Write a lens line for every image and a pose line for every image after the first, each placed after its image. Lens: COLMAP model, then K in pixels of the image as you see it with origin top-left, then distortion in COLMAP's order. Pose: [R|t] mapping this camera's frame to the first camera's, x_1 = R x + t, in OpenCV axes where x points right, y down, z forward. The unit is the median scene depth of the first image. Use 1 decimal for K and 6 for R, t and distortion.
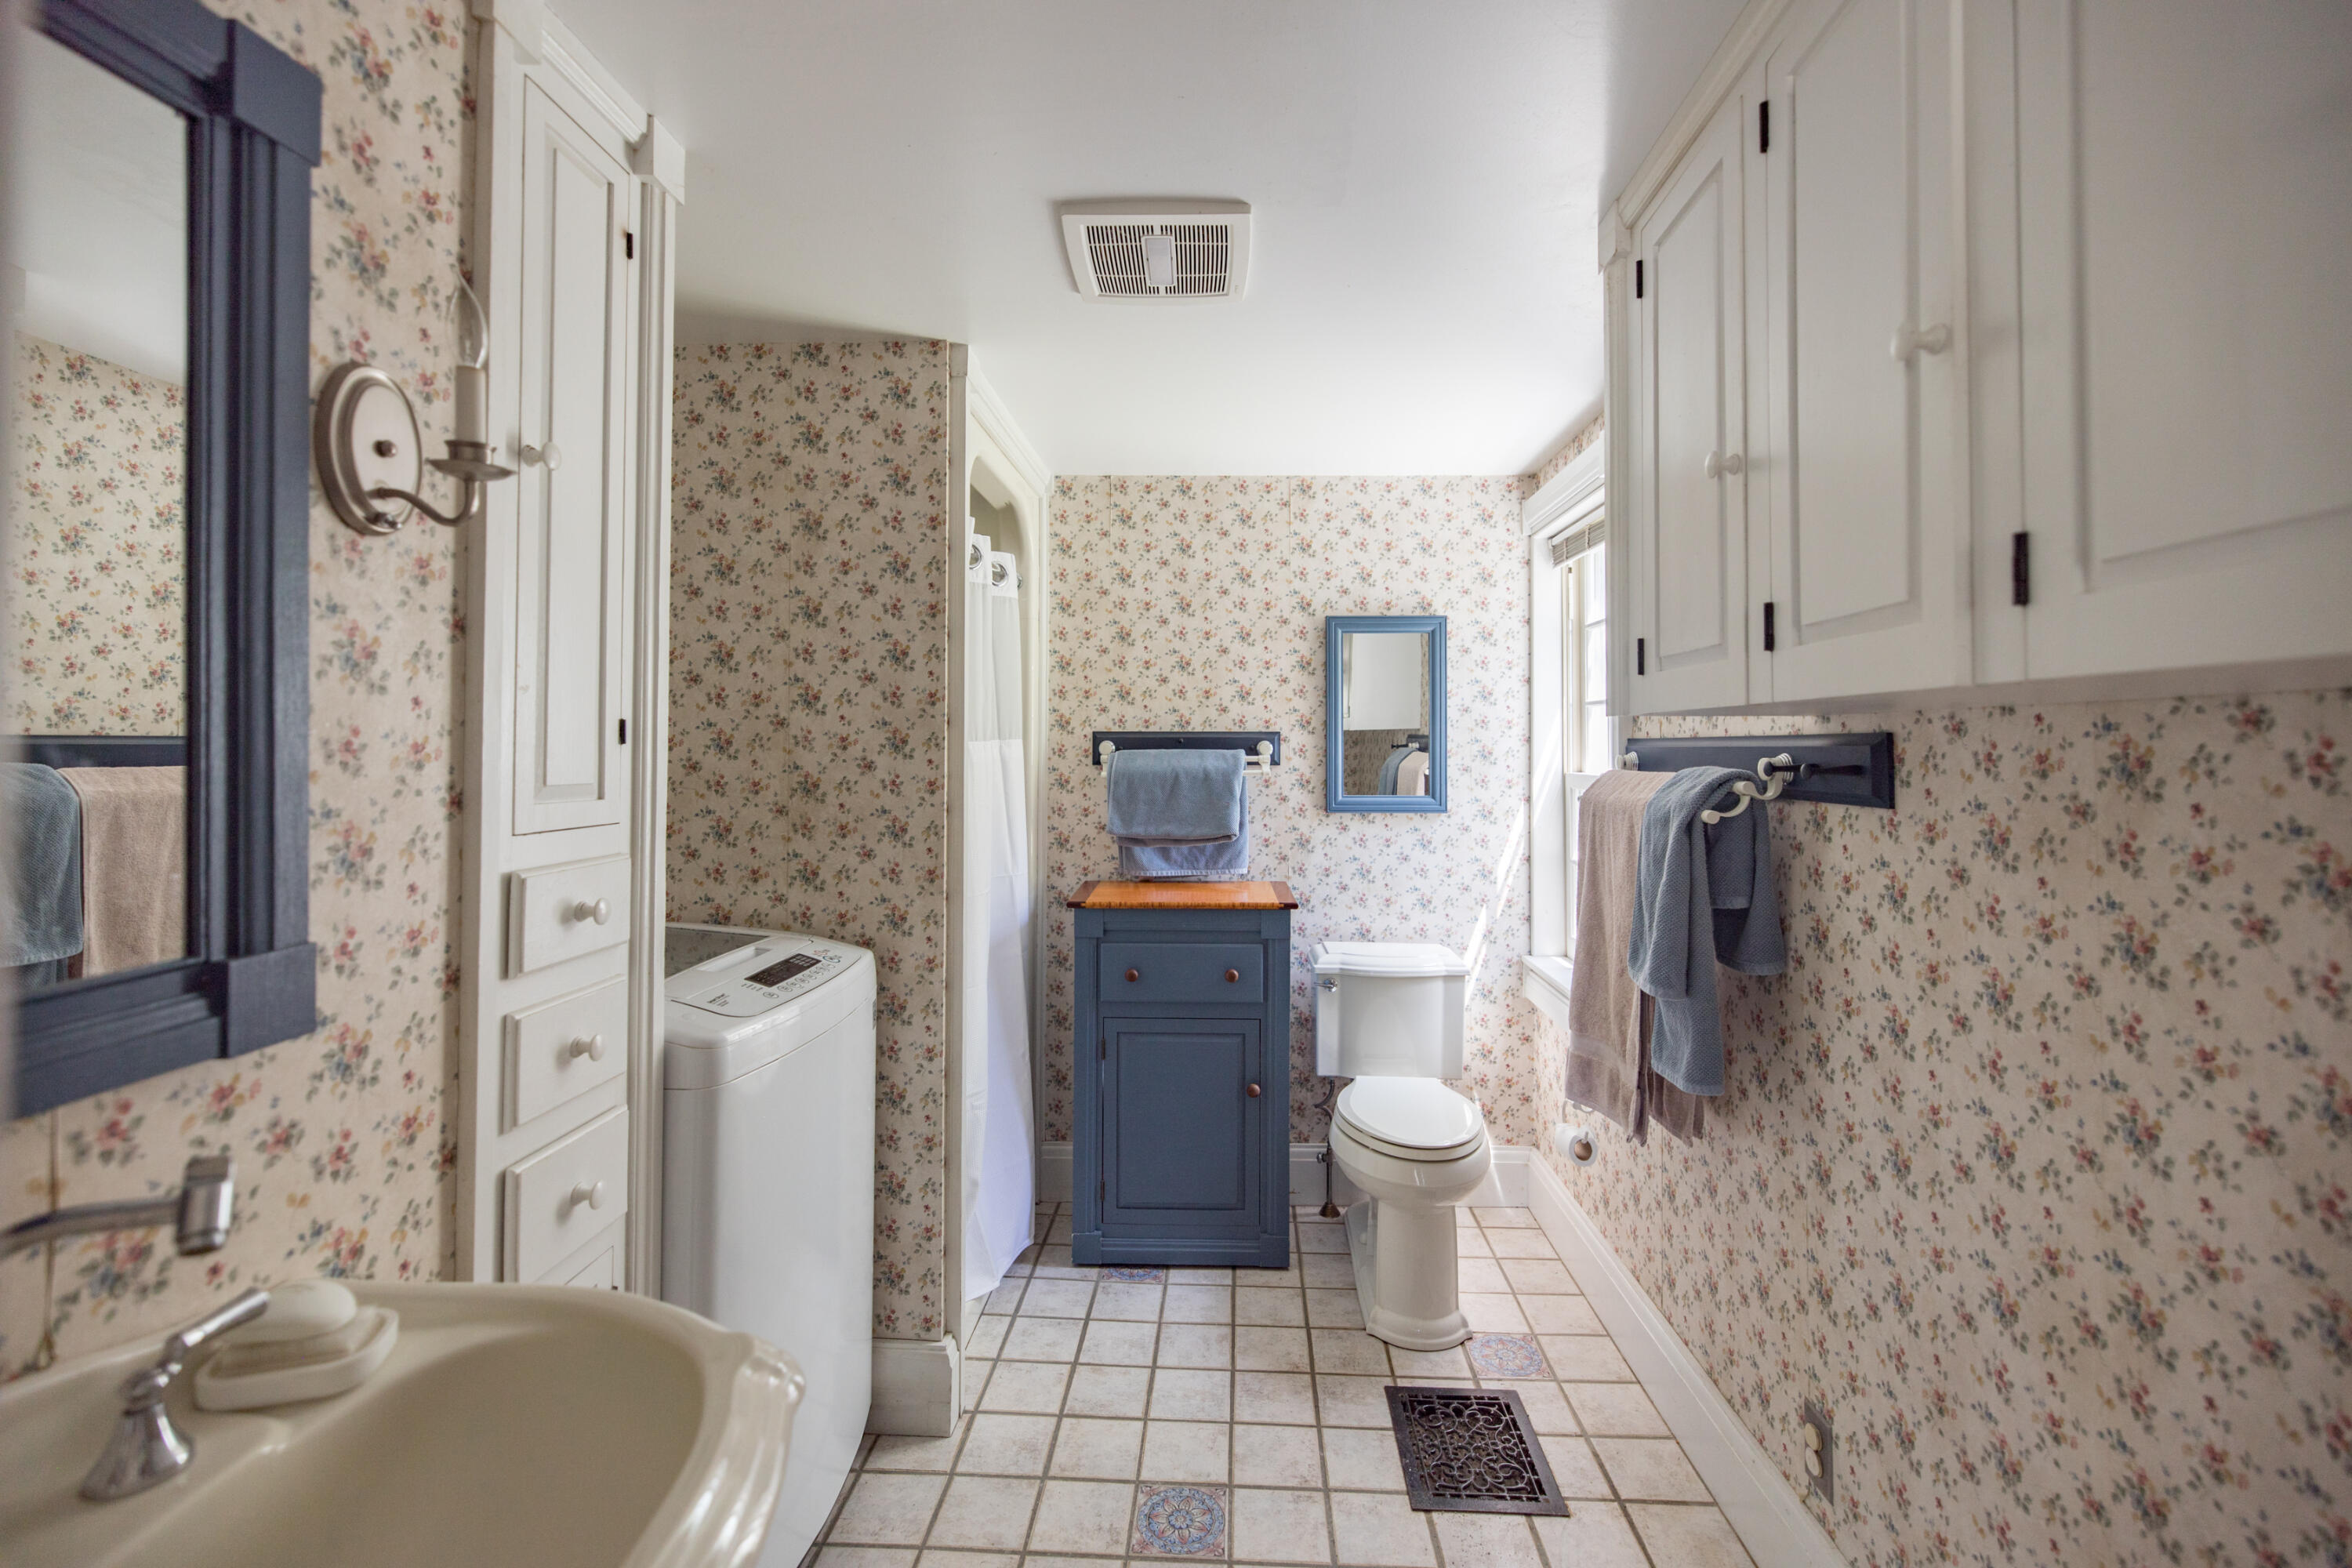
lens RADIAL K [[992.4, 0, 1180.6], [0, 992.4, 753.5], [0, 0, 1]] dist [0.000046, 0.000299]
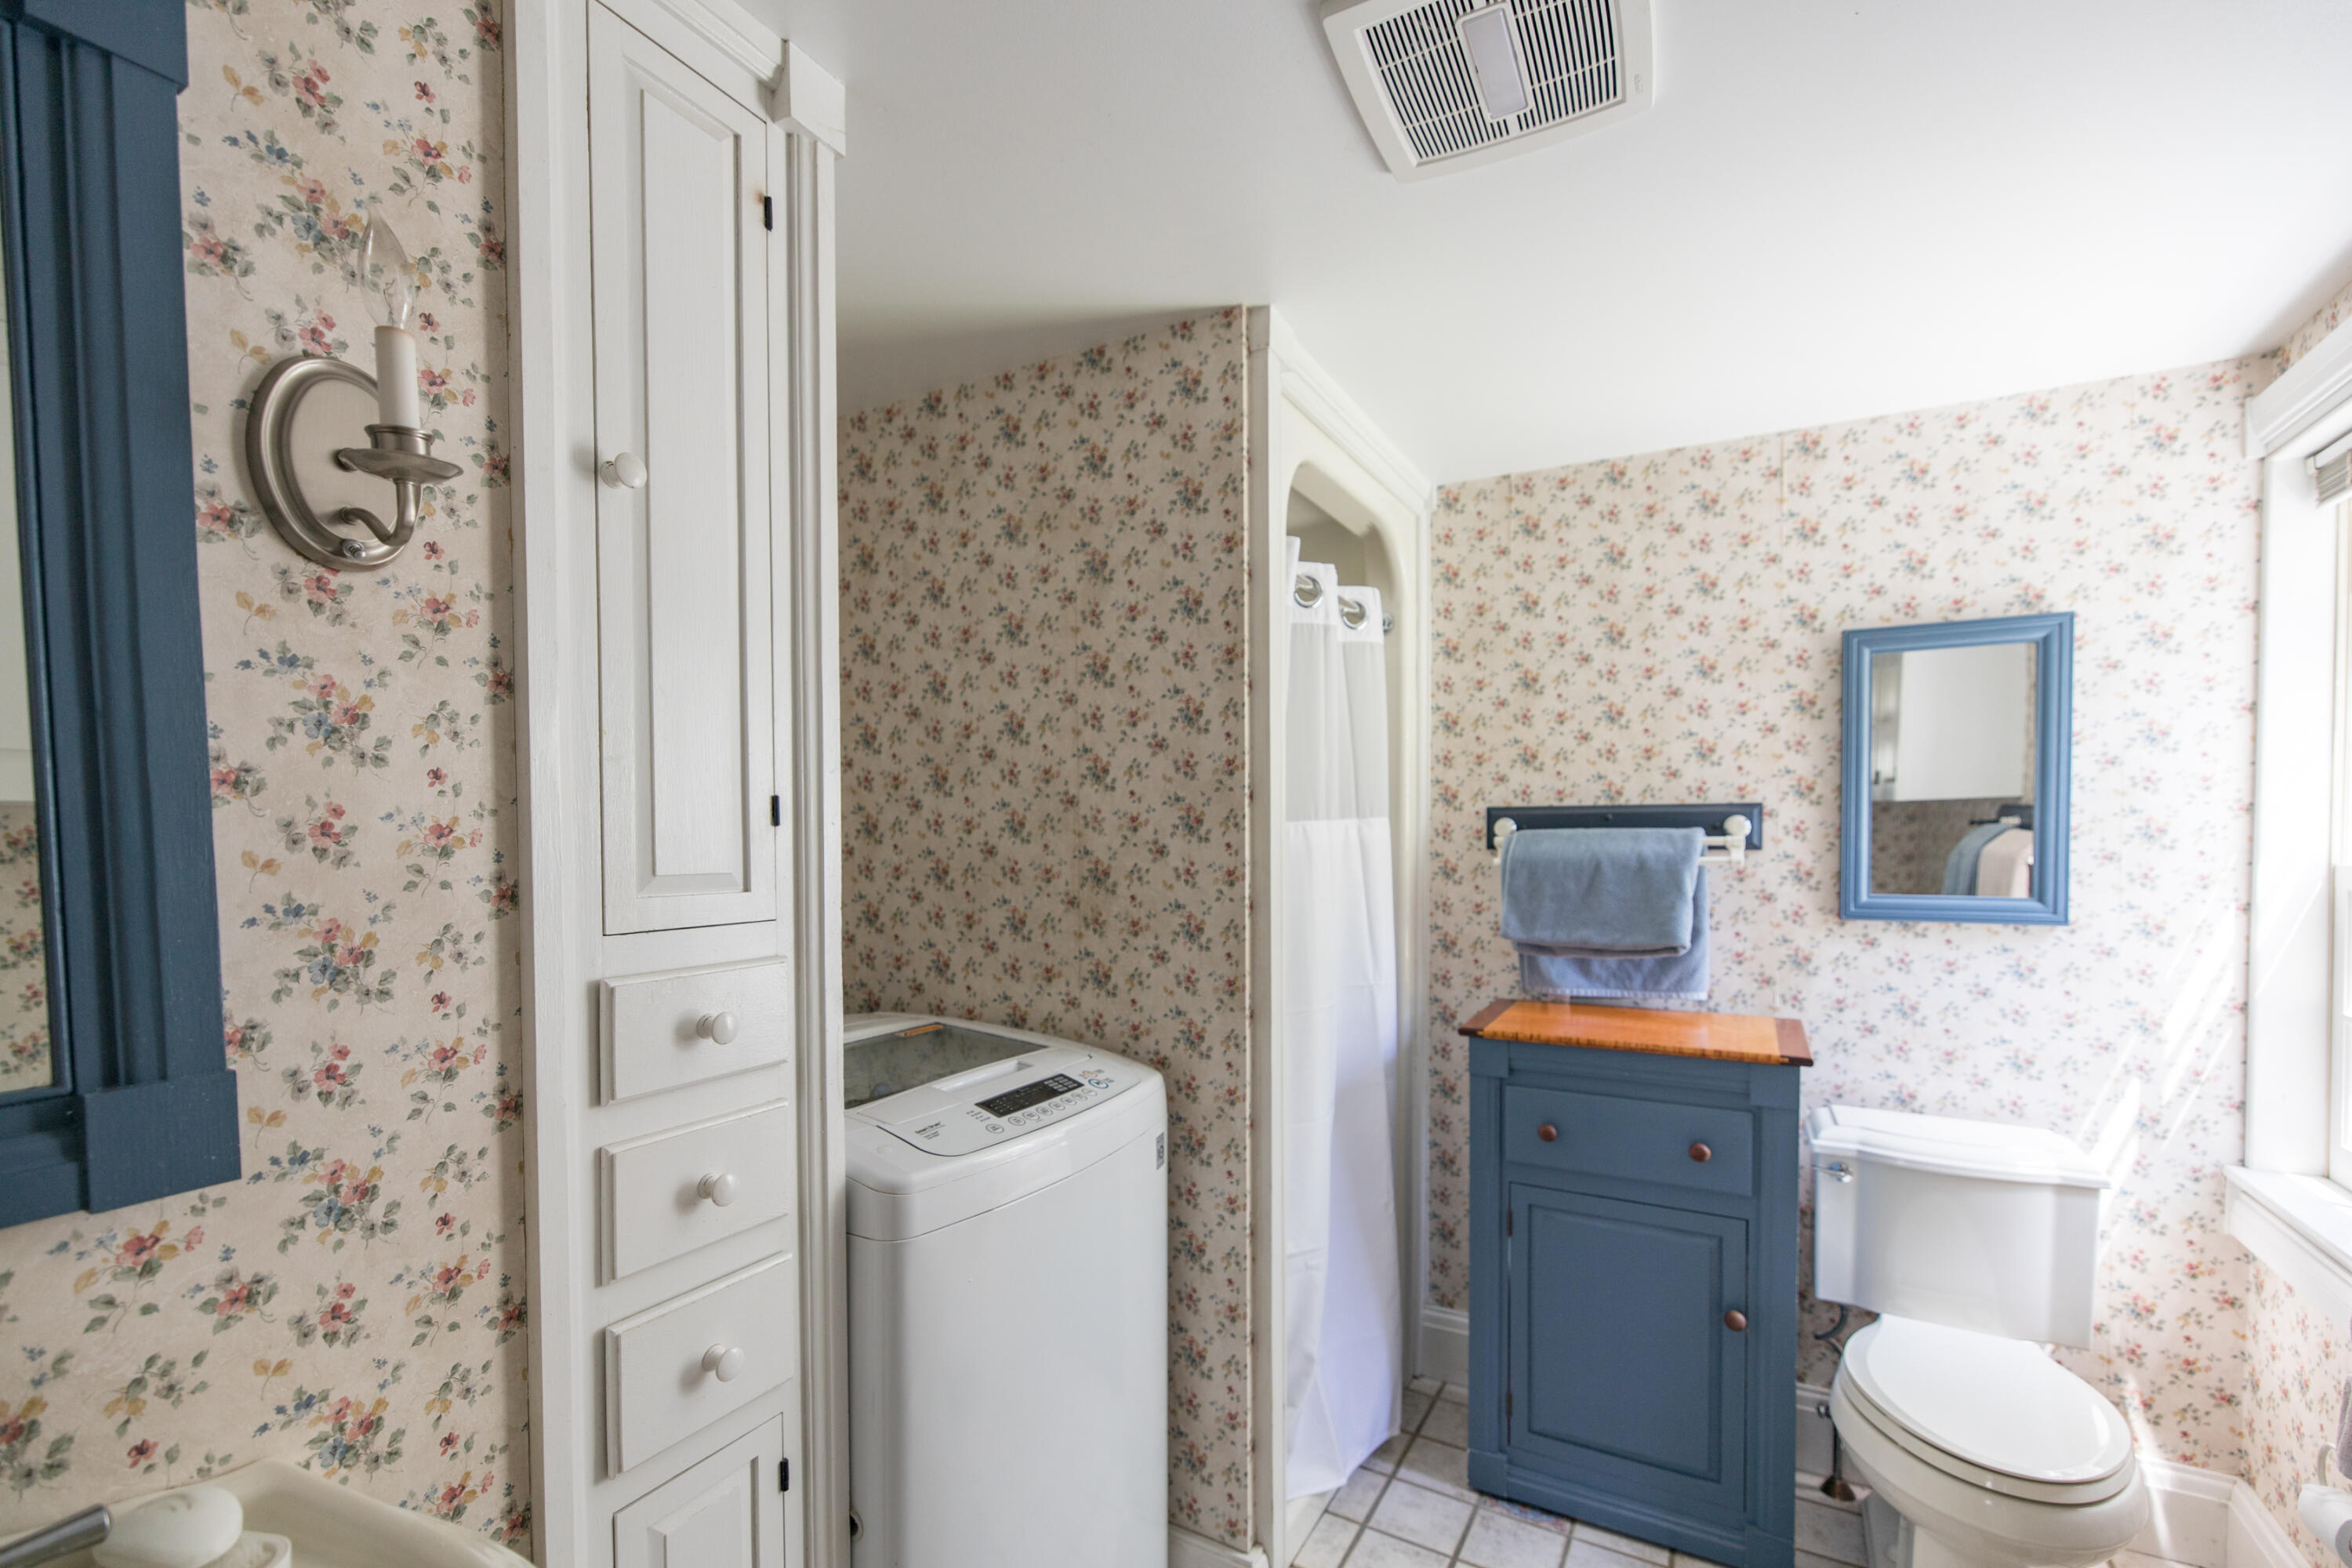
lens RADIAL K [[1001.4, 0, 1170.1], [0, 1001.4, 866.5], [0, 0, 1]] dist [-0.000365, 0.000222]
pose [[0.889622, 0.009332, -0.456602, 0.075100], [0.004467, 0.999566, 0.029133, 0.001147], [0.456676, -0.027957, 0.889194, 0.257547]]
